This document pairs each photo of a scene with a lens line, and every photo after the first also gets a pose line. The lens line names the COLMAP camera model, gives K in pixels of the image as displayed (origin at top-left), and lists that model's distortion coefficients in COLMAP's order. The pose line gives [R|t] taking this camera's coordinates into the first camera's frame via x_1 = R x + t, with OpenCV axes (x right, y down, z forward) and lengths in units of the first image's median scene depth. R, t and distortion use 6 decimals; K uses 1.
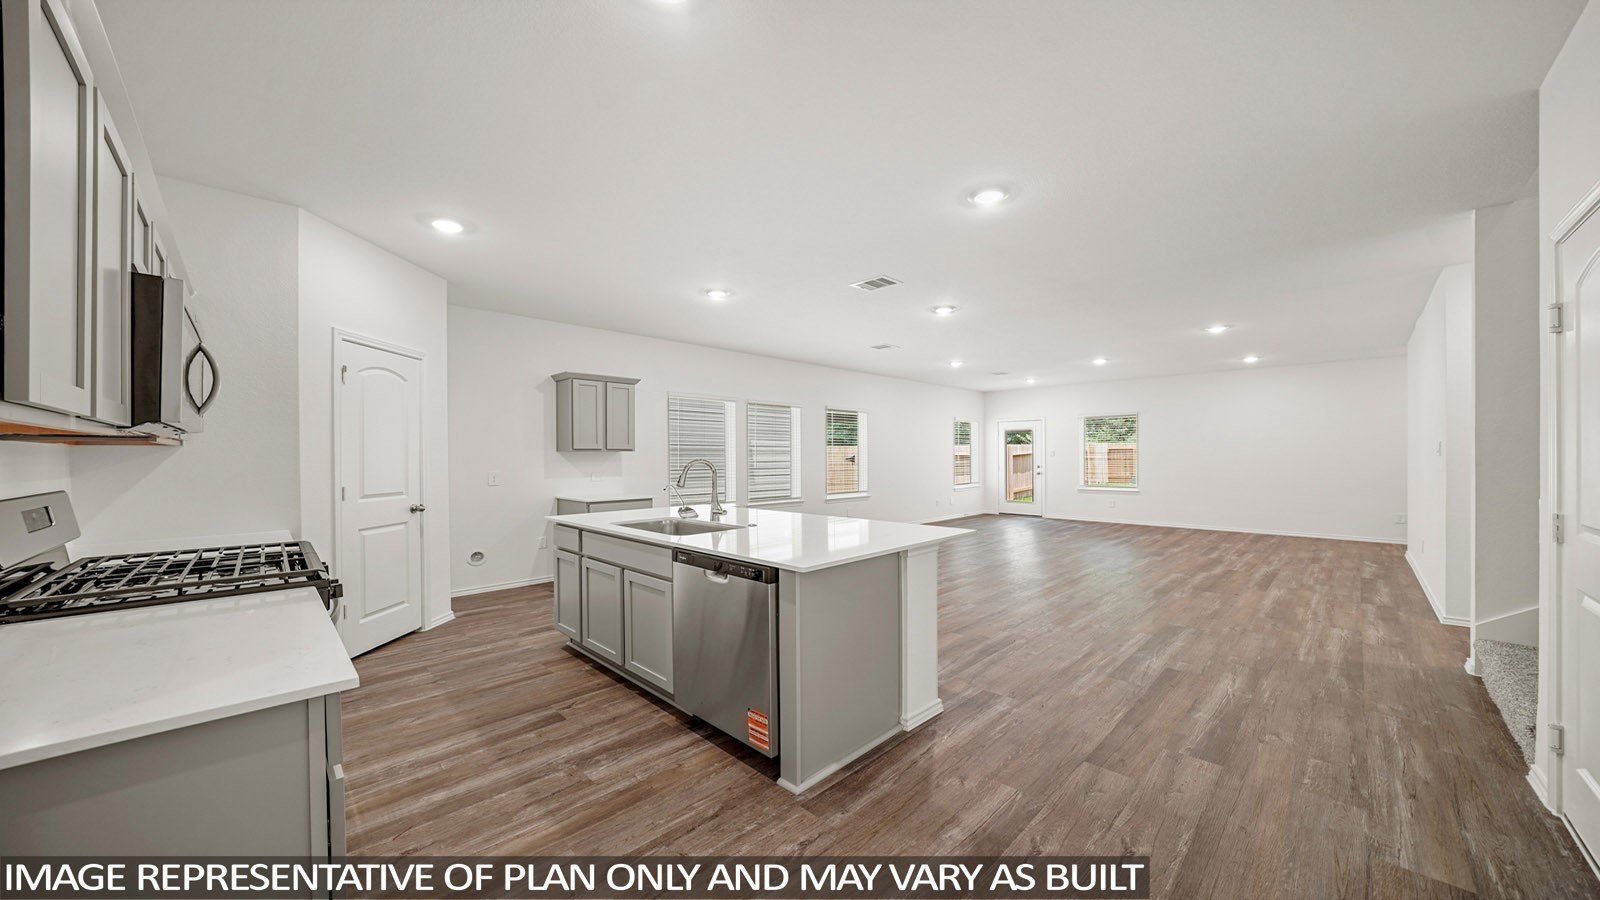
lens RADIAL K [[545.6, 0, 800.0], [0, 545.6, 450.0], [0, 0, 1]] dist [-0.000035, -0.000002]
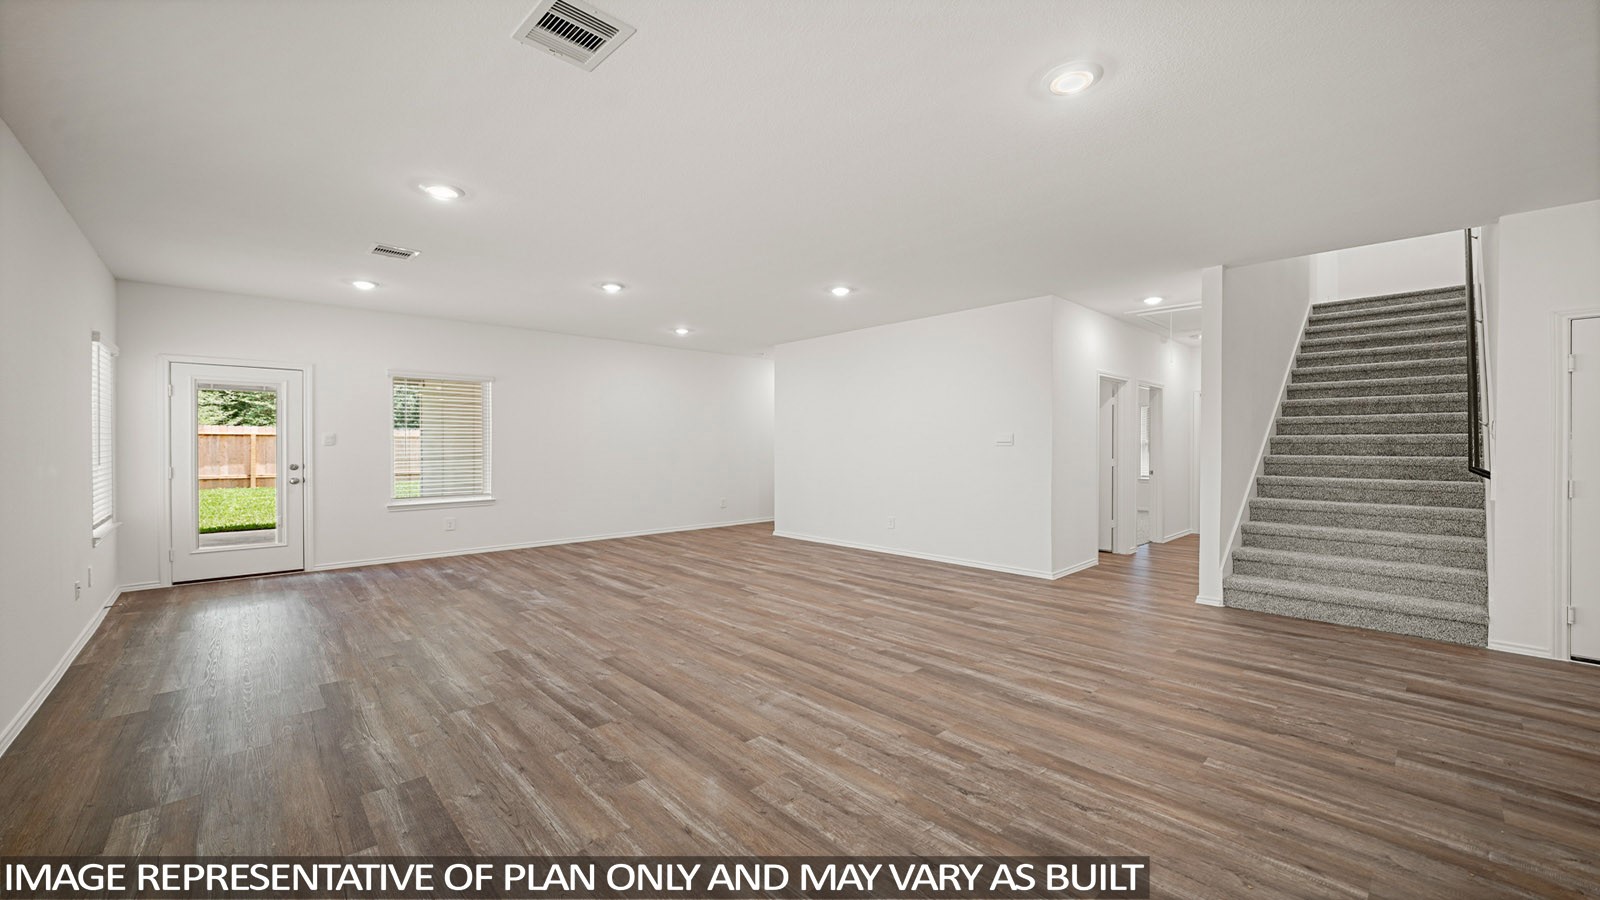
lens RADIAL K [[622.4, 0, 800.0], [0, 622.4, 450.0], [0, 0, 1]] dist [0.000410, 0.000014]
pose [[0.007363, -0.002986, 0.999968, -0.253825], [-0.013570, 0.999903, 0.003086, 0.021828], [-0.999881, -0.013592, 0.007321, 1.561061]]
